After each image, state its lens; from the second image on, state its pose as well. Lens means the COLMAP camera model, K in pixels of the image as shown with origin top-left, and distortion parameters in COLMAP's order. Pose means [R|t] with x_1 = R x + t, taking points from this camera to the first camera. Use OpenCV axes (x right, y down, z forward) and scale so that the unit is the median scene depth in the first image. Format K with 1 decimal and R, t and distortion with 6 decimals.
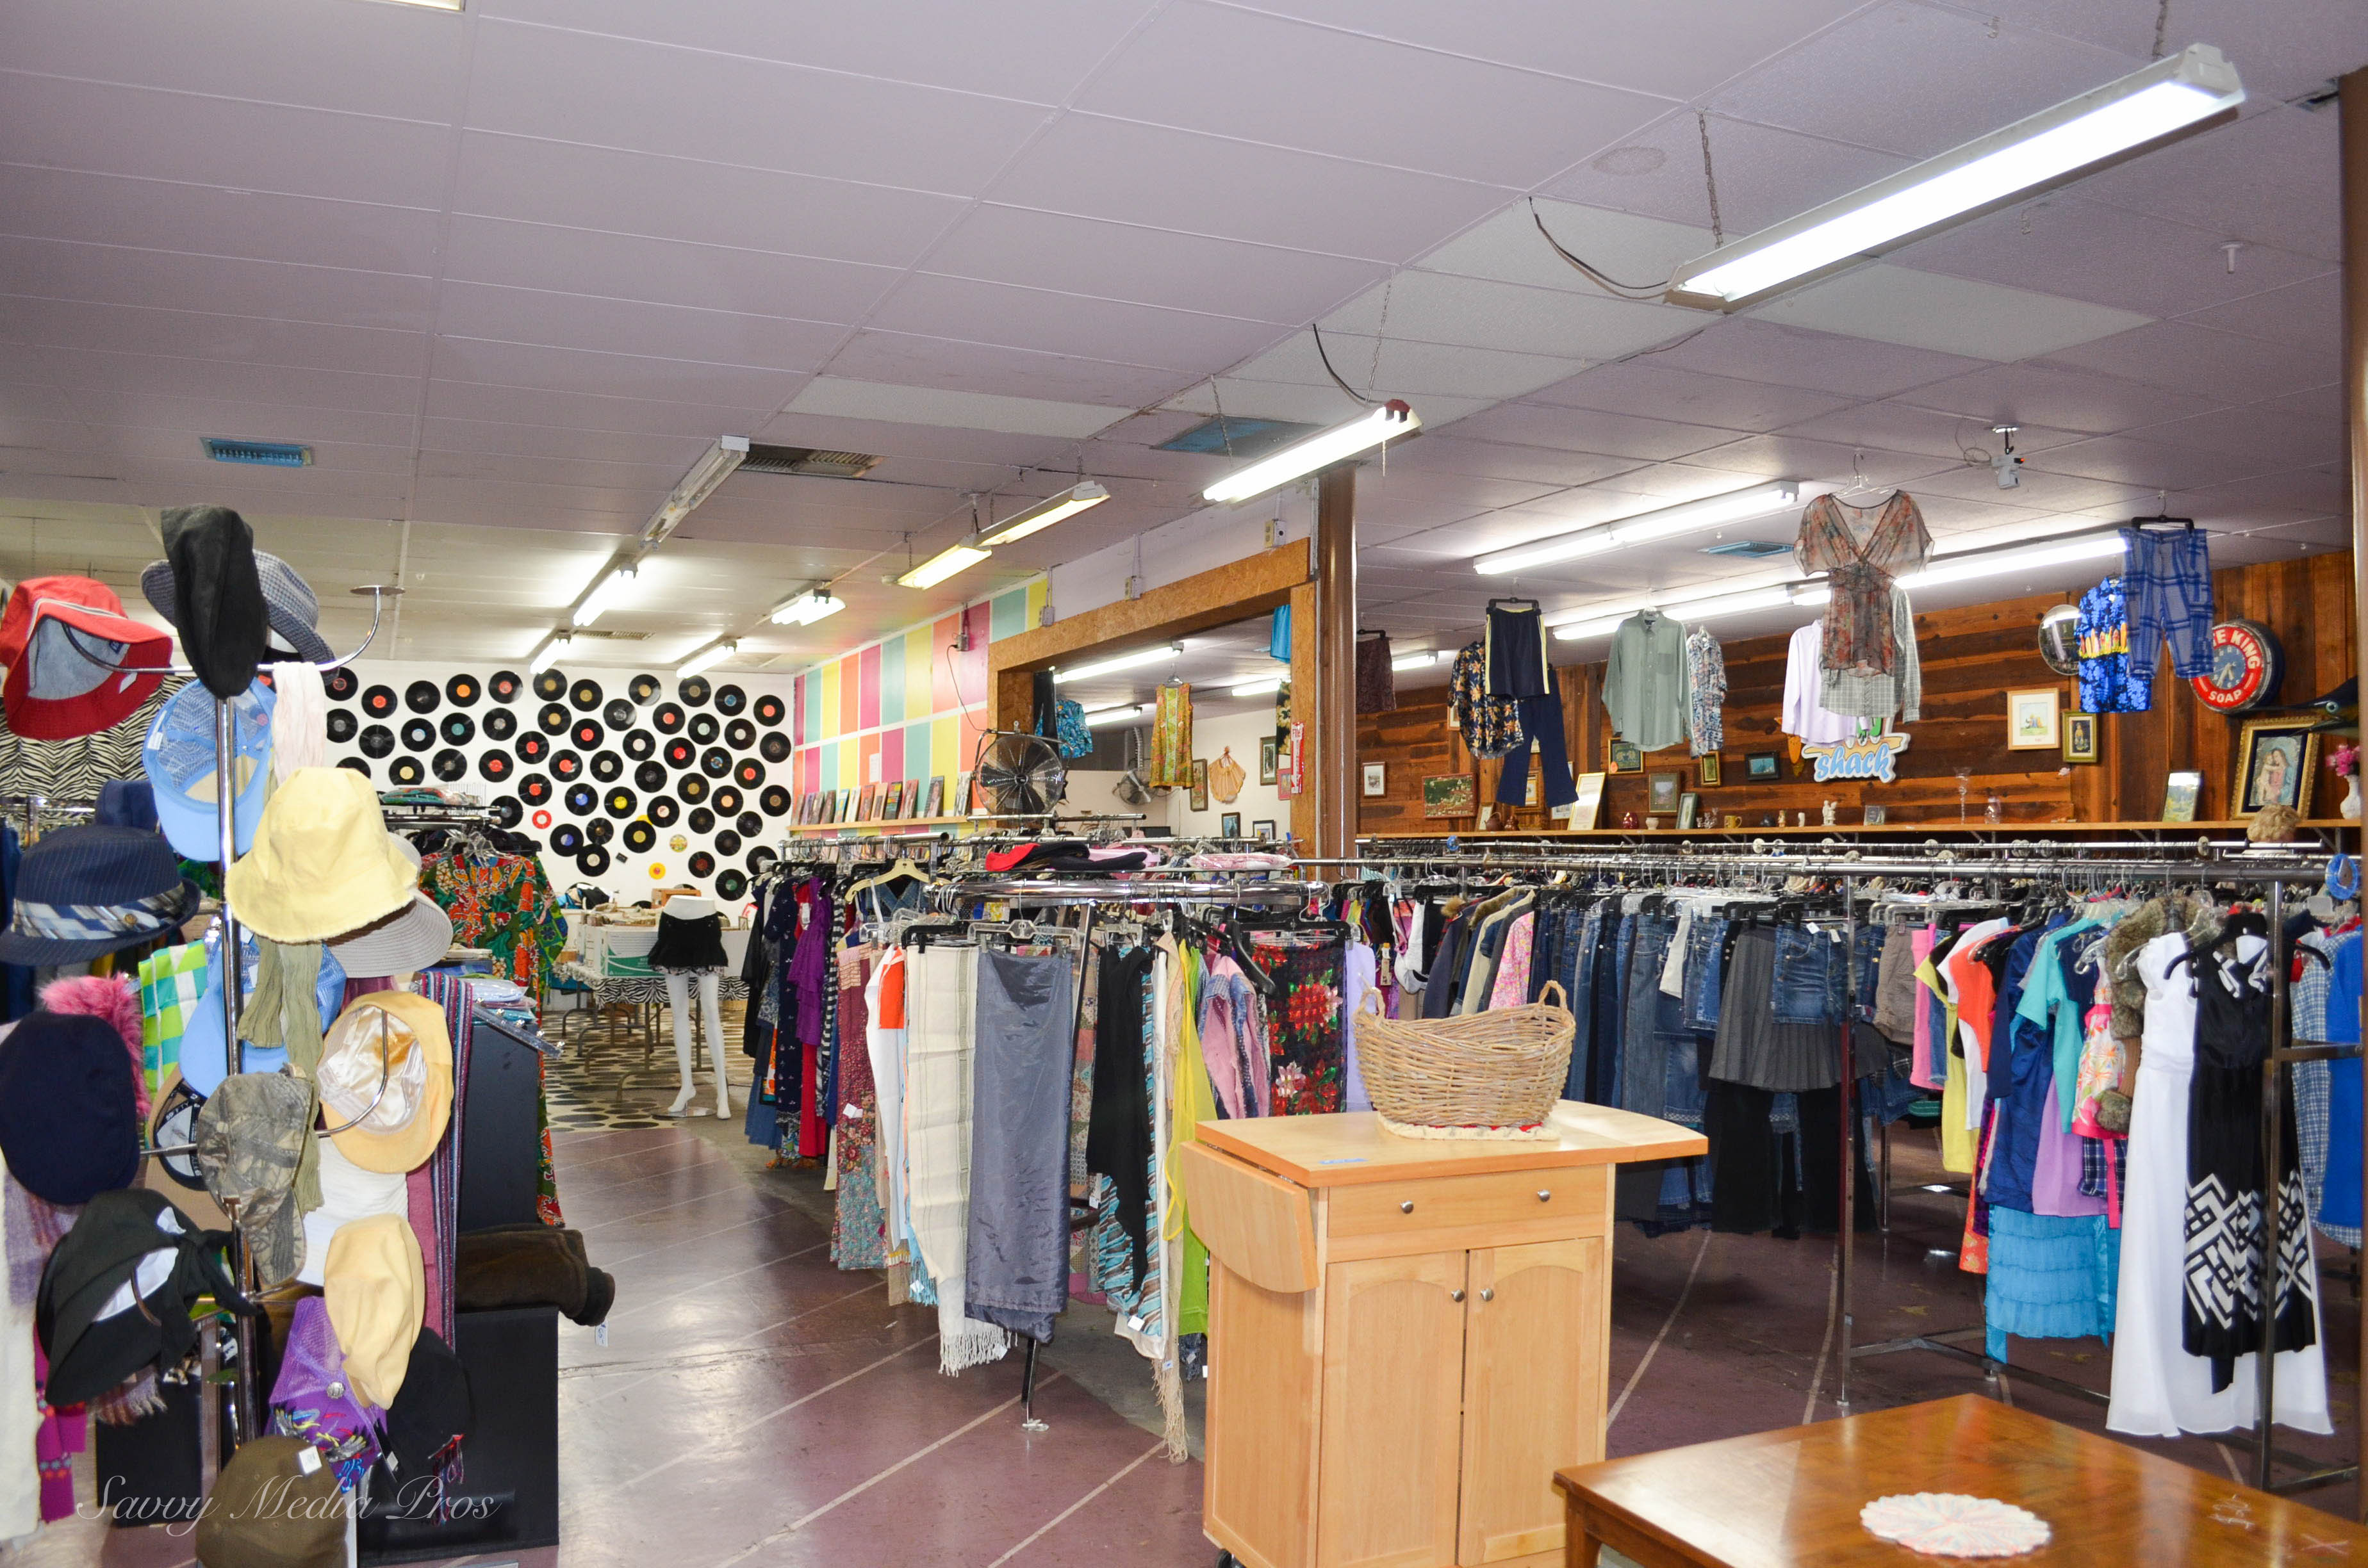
lens RADIAL K [[1868.1, 0, 1184.4], [0, 1868.1, 789.3], [0, 0, 1]] dist [-0.081561, -0.009686]
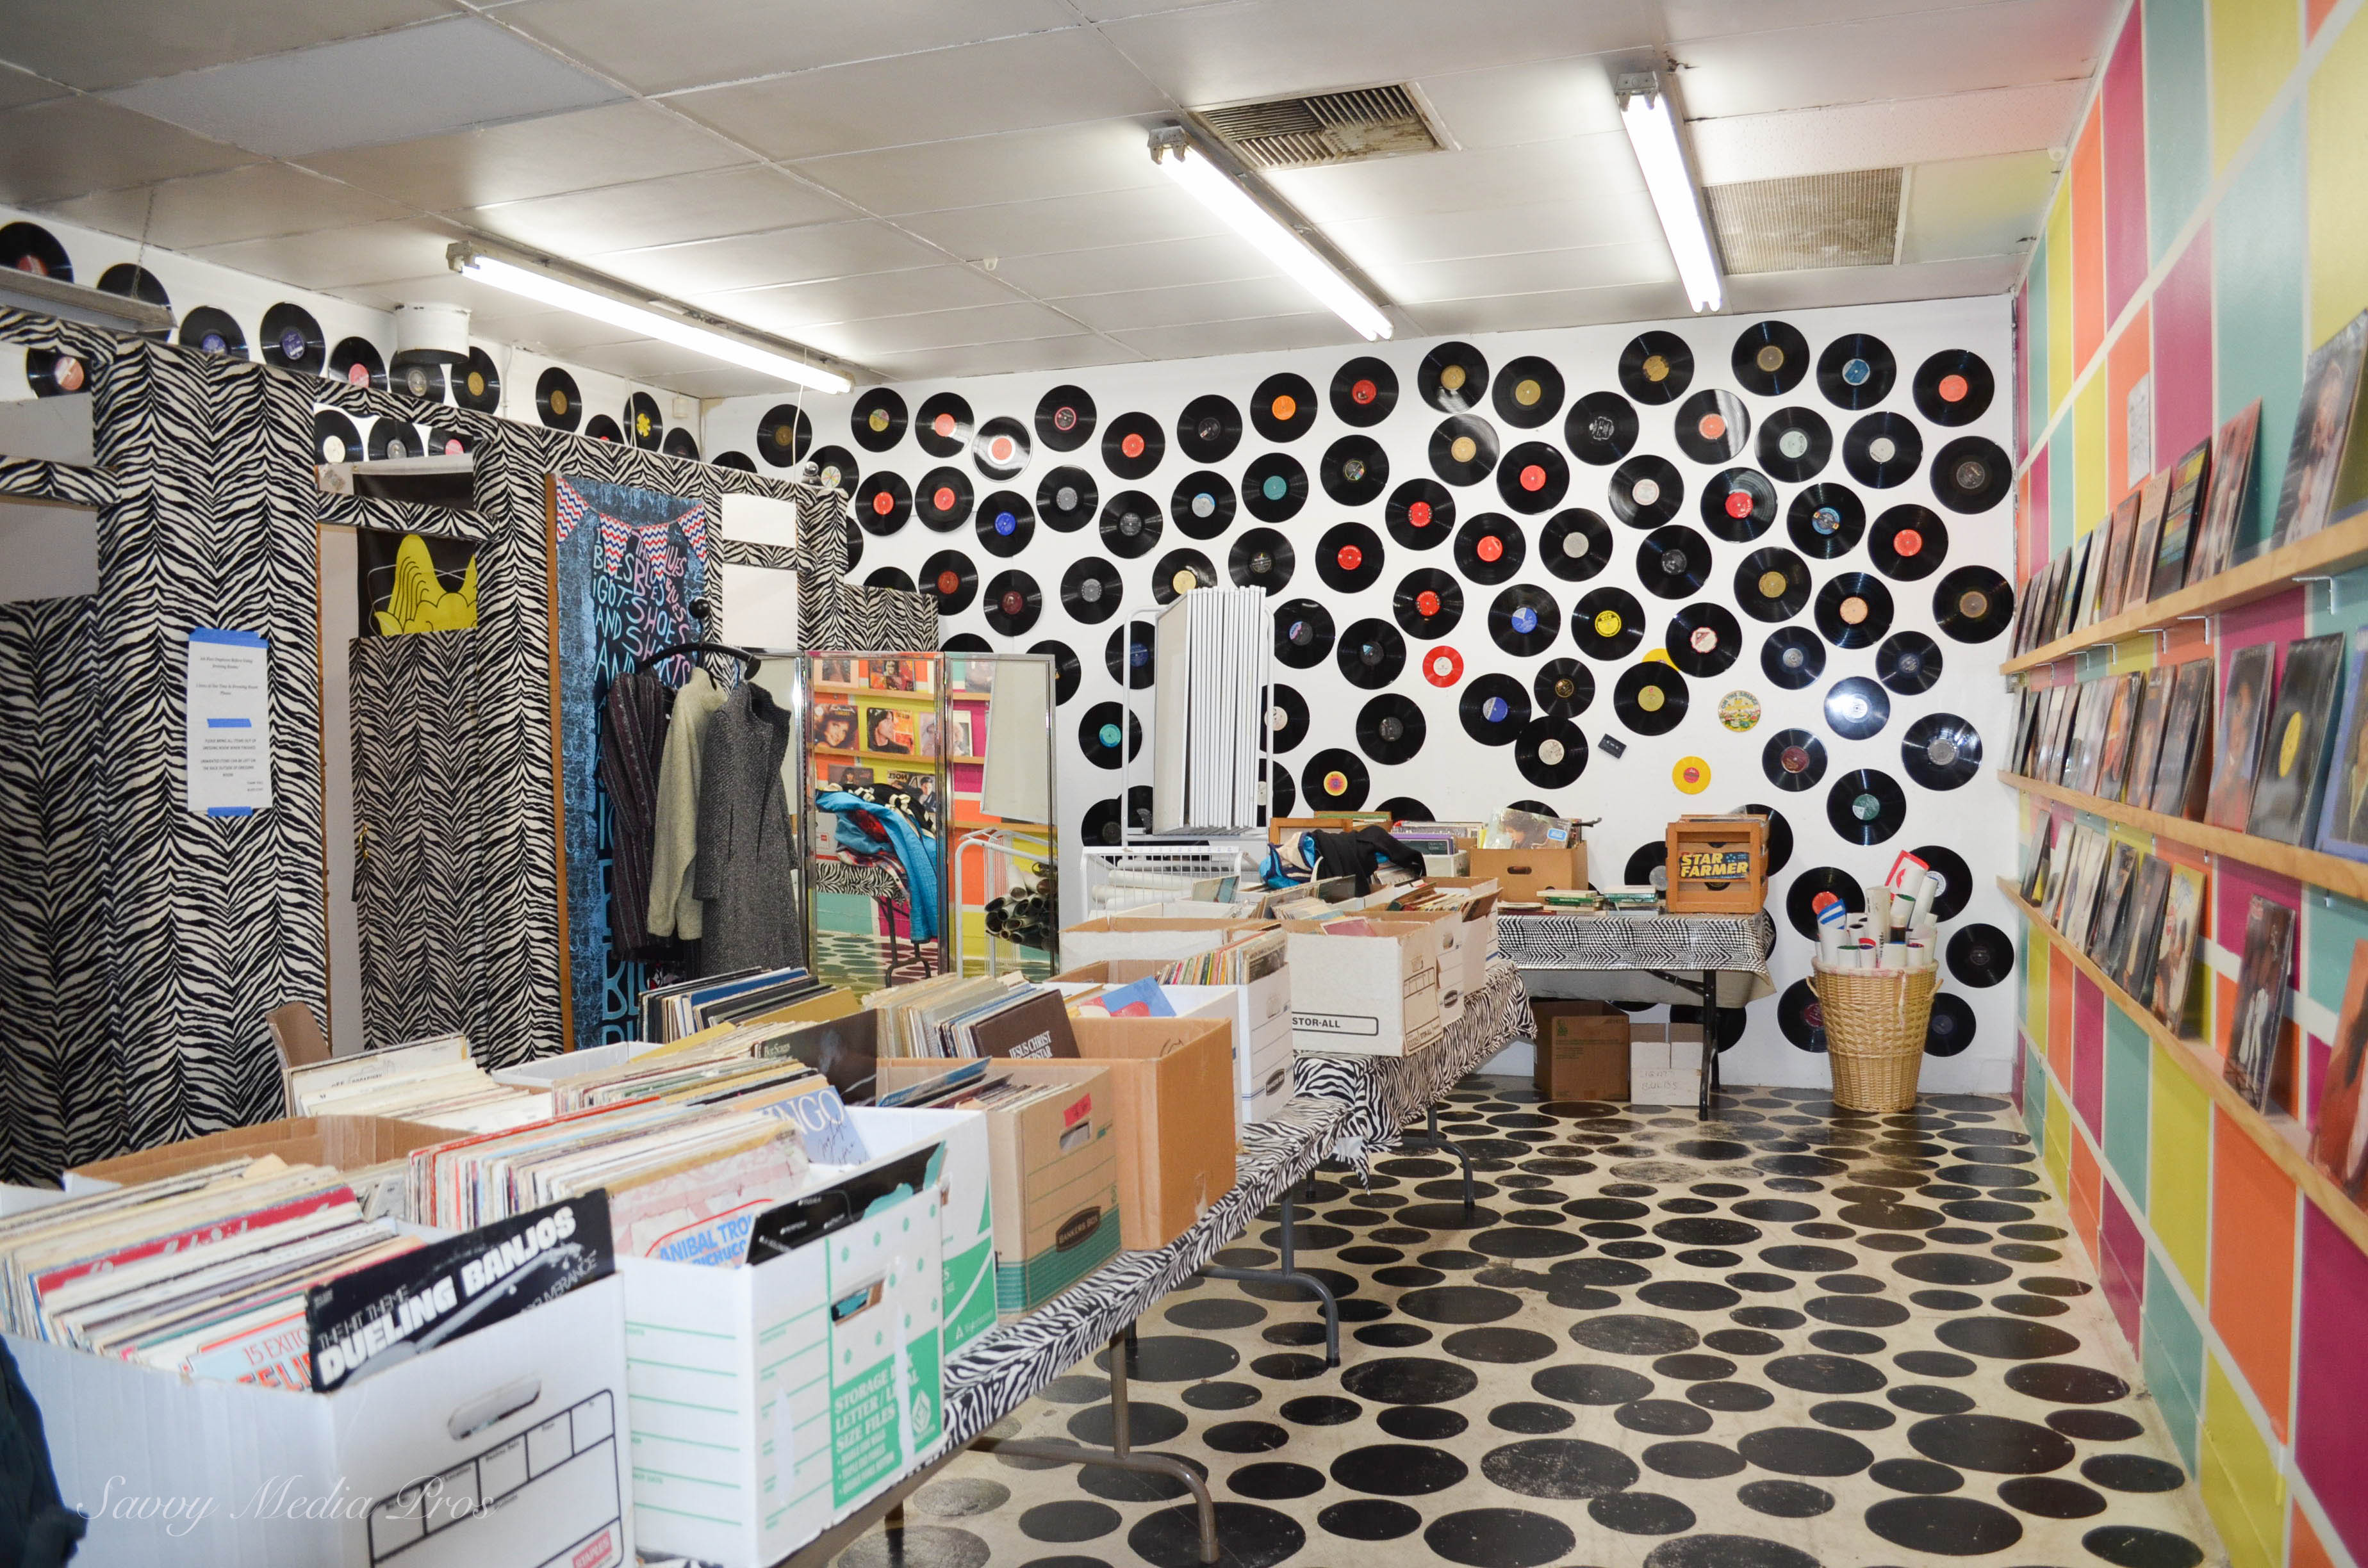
lens RADIAL K [[1868.1, 0, 1180.3], [0, 1868.1, 784.4], [0, 0, 1]] dist [-0.081561, -0.009686]
pose [[0.722364, 0.004509, -0.691498, -0.067558], [0.032264, 0.998670, 0.040216, 0.024807], [0.690760, -0.051362, 0.721258, 0.604792]]
